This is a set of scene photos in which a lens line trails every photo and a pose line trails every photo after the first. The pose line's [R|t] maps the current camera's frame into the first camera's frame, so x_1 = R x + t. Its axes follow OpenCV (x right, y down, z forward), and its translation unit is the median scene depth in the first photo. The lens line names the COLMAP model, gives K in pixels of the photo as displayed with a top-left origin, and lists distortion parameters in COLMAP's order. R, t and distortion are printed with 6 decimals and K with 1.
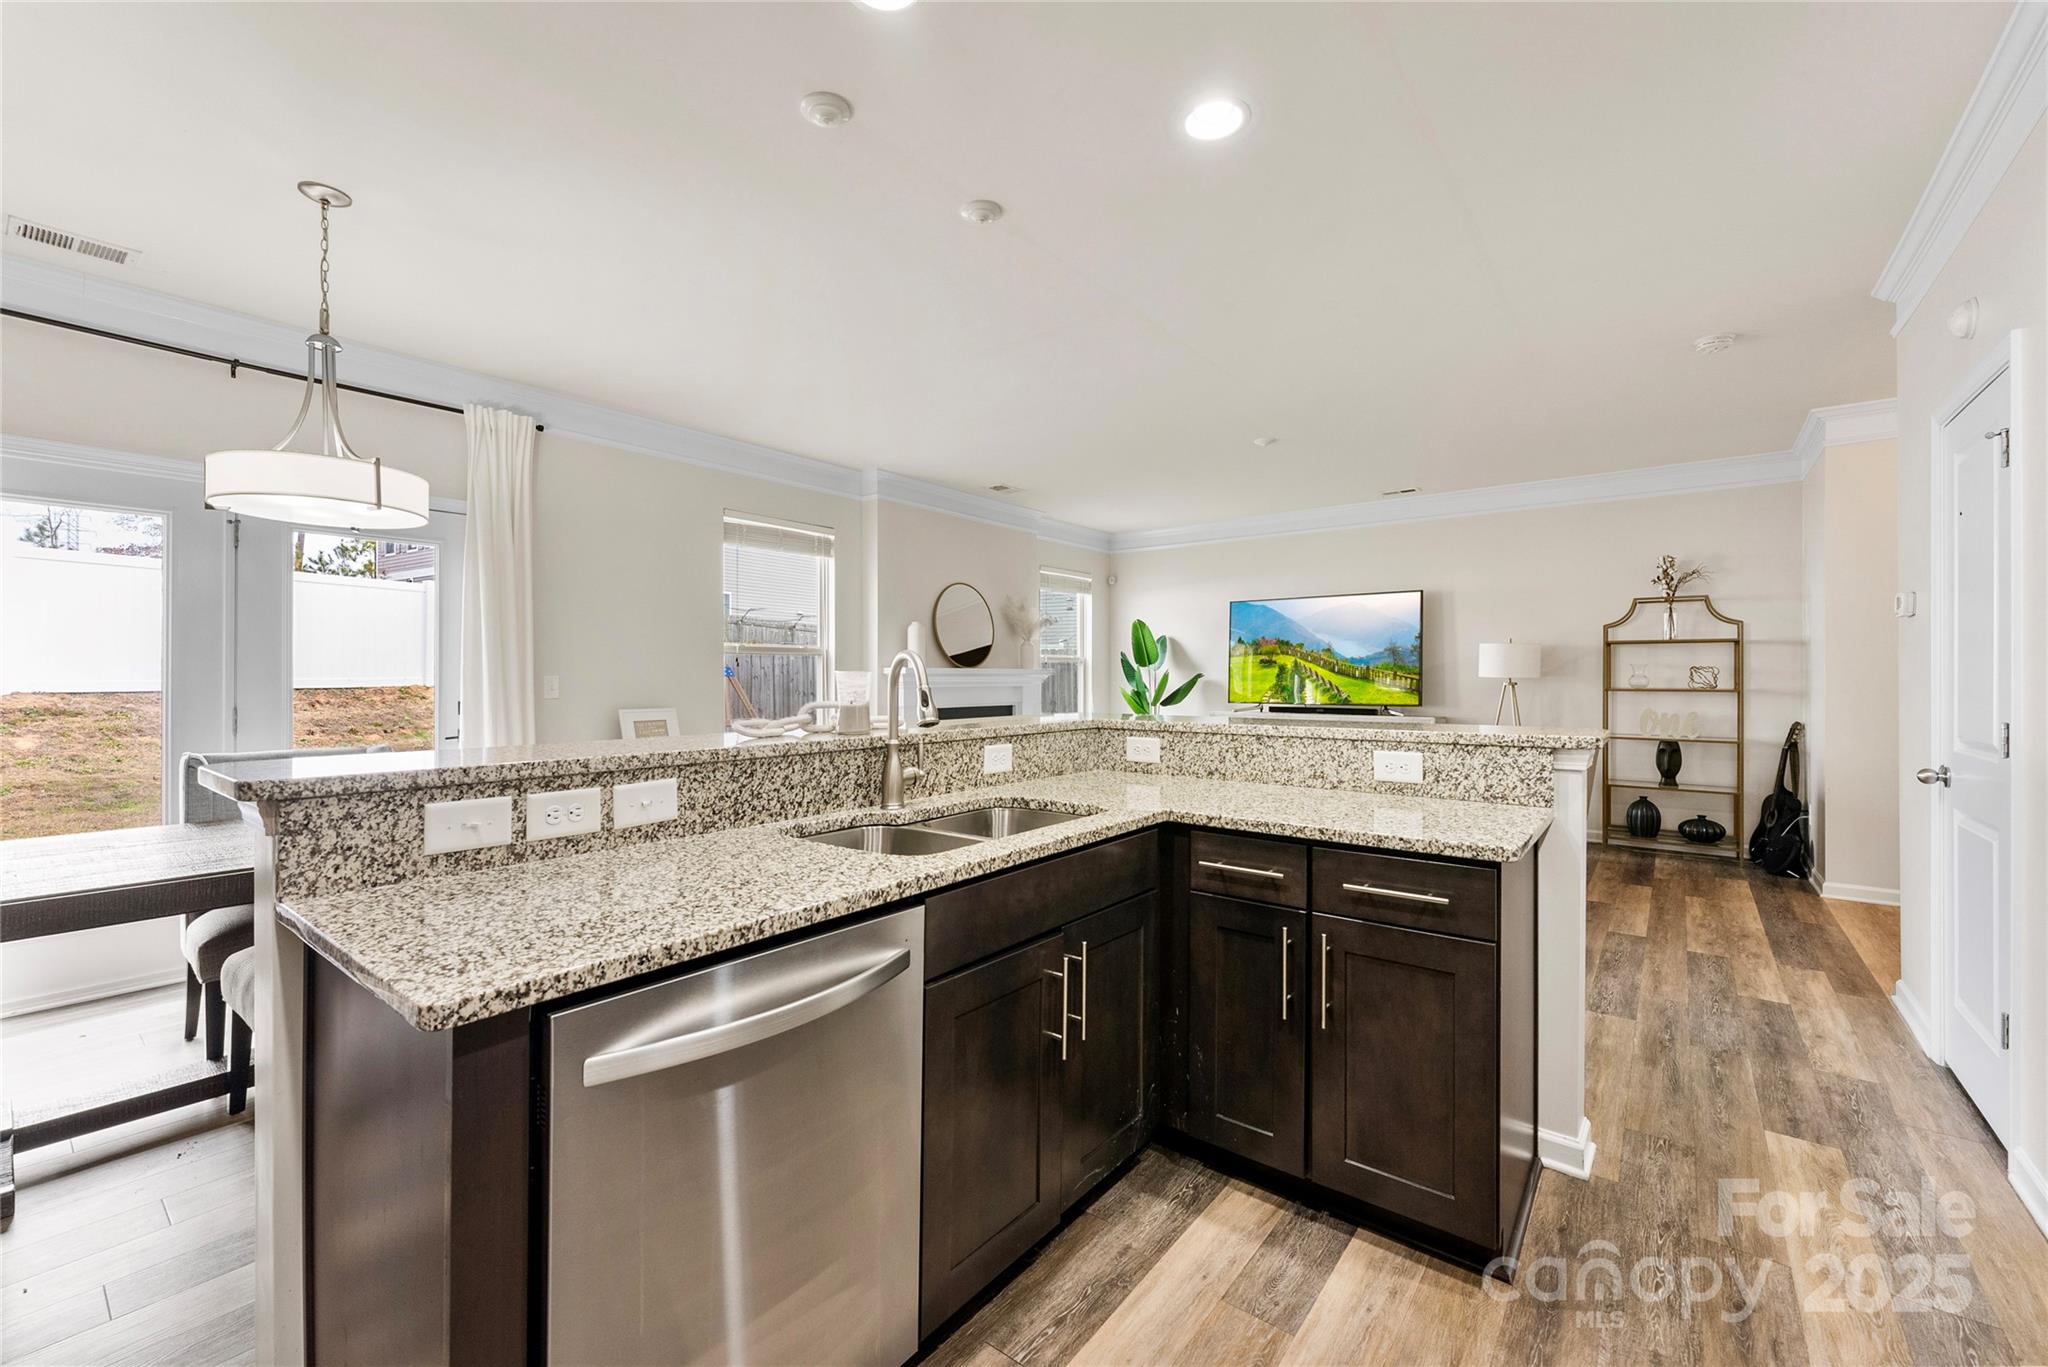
lens RADIAL K [[825.8, 0, 1027.6], [0, 825.8, 670.9], [0, 0, 1]] dist [-0.001445, 0.000033]
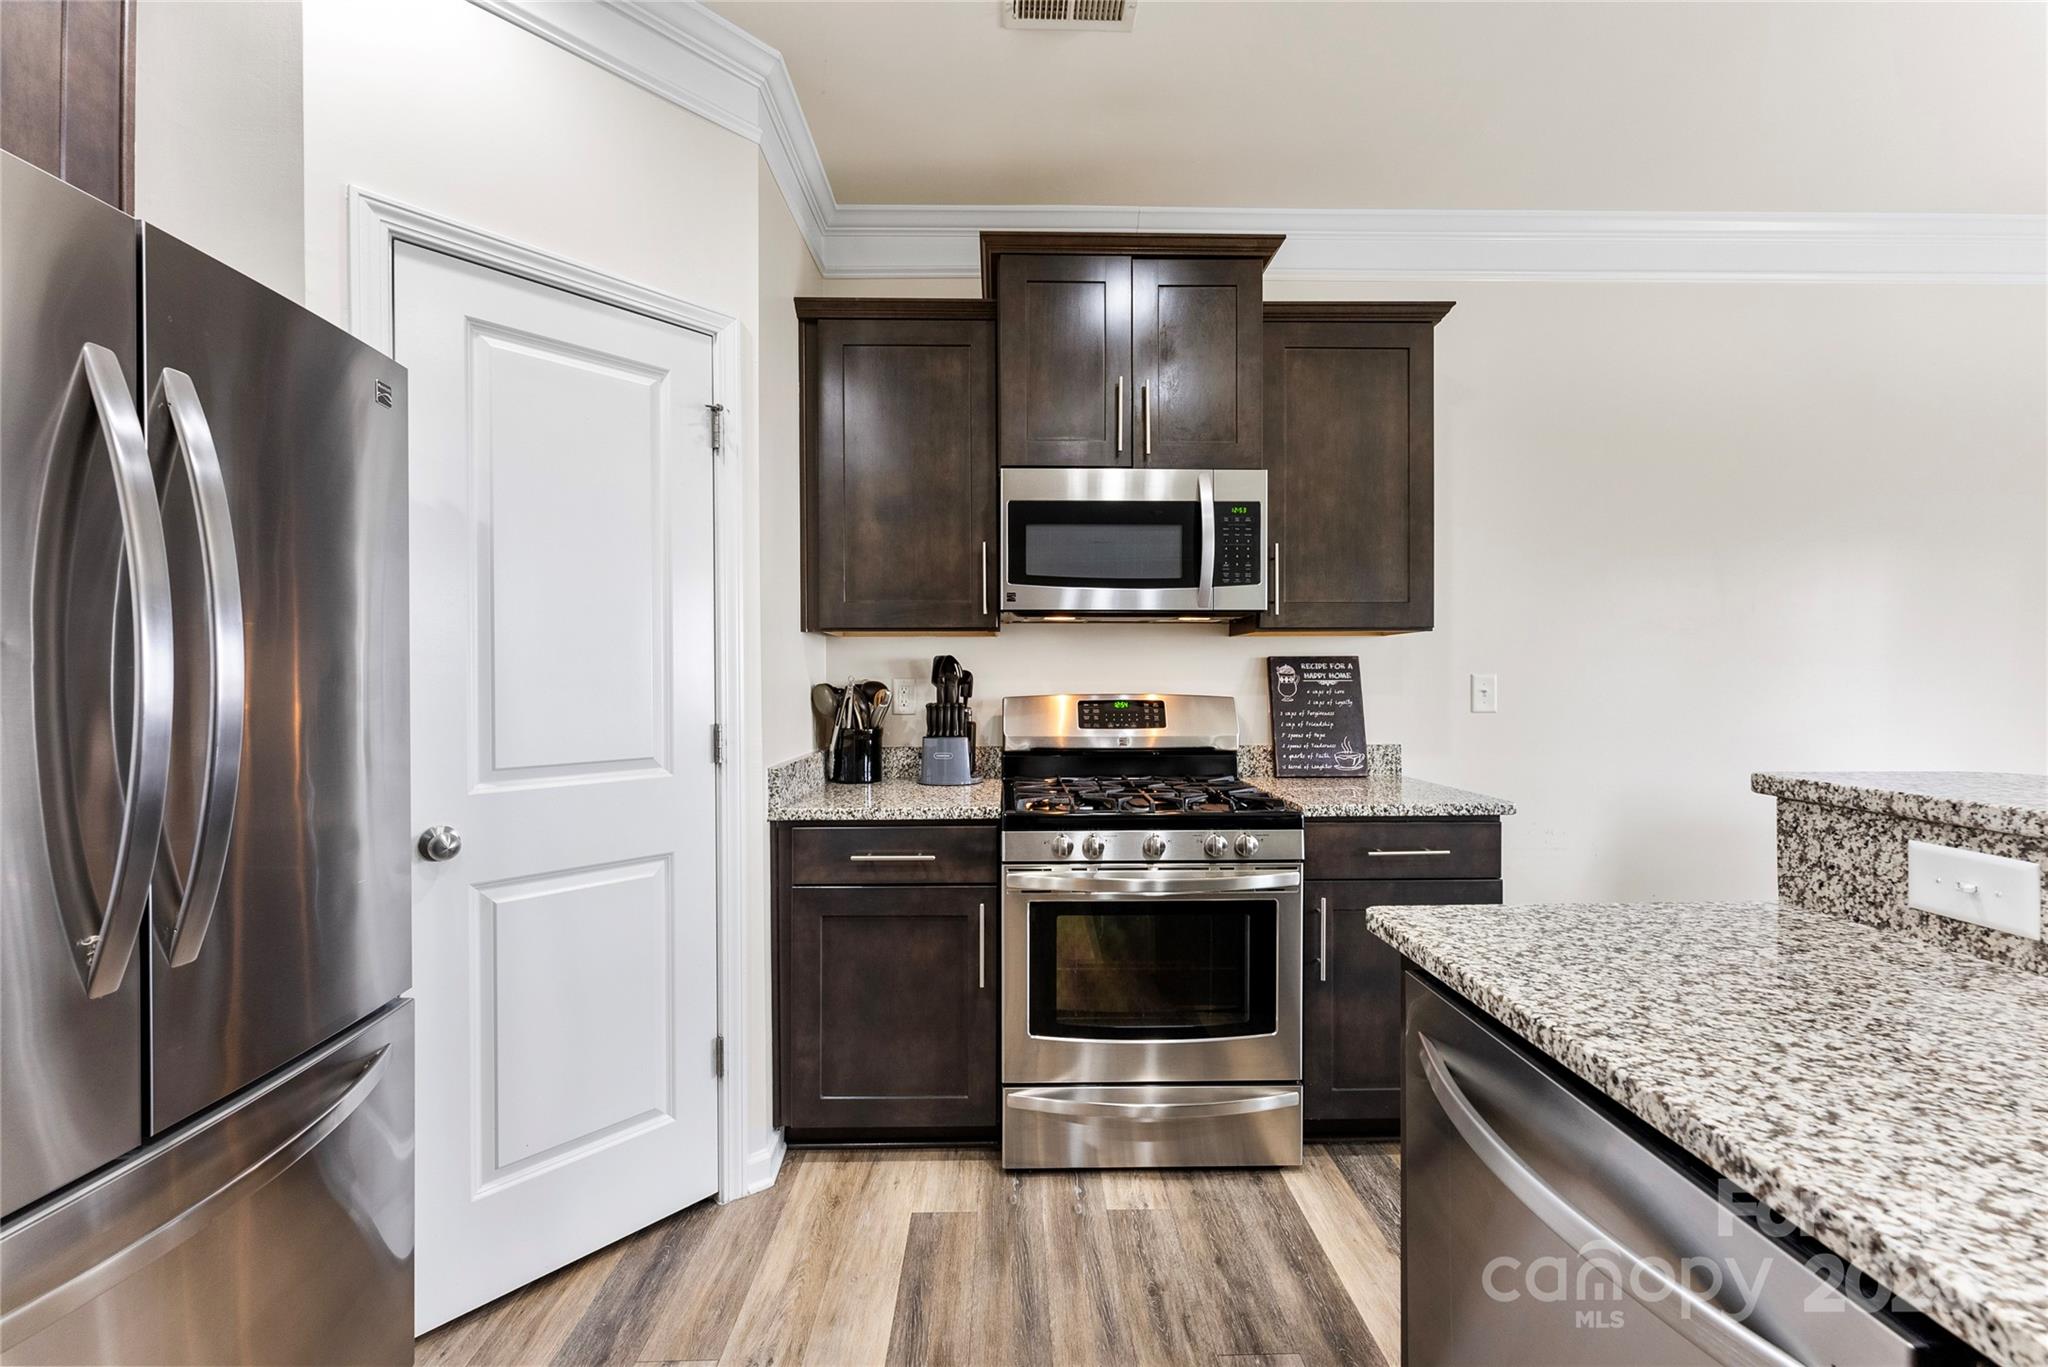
lens RADIAL K [[821.4, 0, 1024.0], [0, 821.4, 683.5], [0, 0, 1]] dist [0.000240, -0.000067]
pose [[-0.771316, 0.007041, -0.636414, 0.089520], [0.006865, 0.999973, 0.002744, 0.002262], [0.636416, -0.002252, -0.771343, 0.249805]]
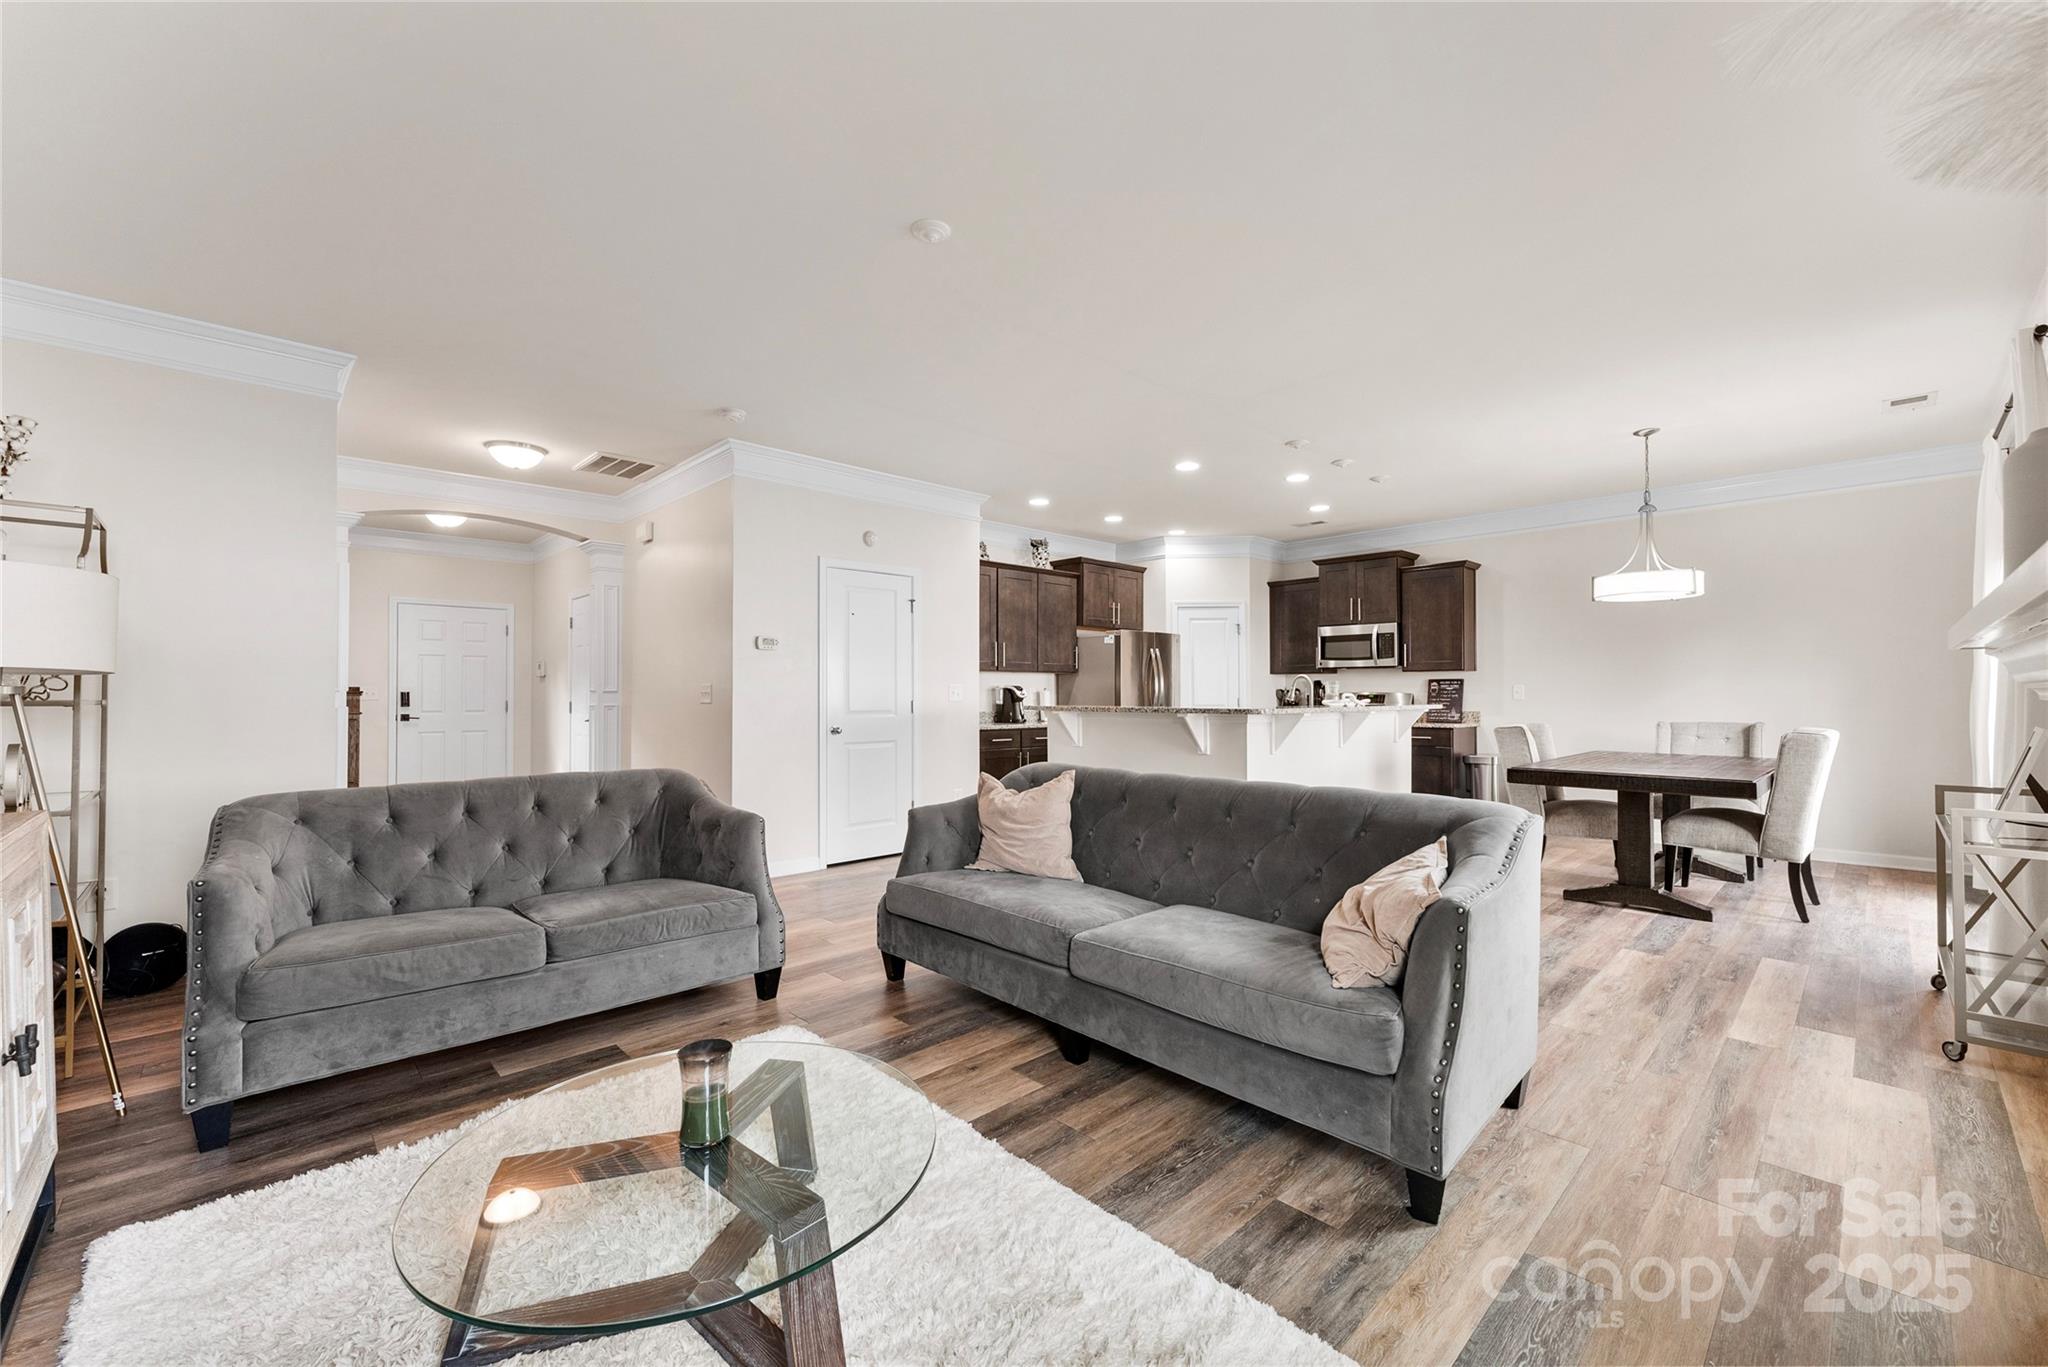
lens RADIAL K [[818.7, 0, 1031.6], [0, 818.7, 687.2], [0, 0, 1]] dist [0.002599, 0.000257]
pose [[-0.990929, 0.002152, 0.134370, 0.139815], [0.000175, 0.999892, -0.014721, 0.021463], [-0.134387, -0.014563, -0.990822, 1.385543]]
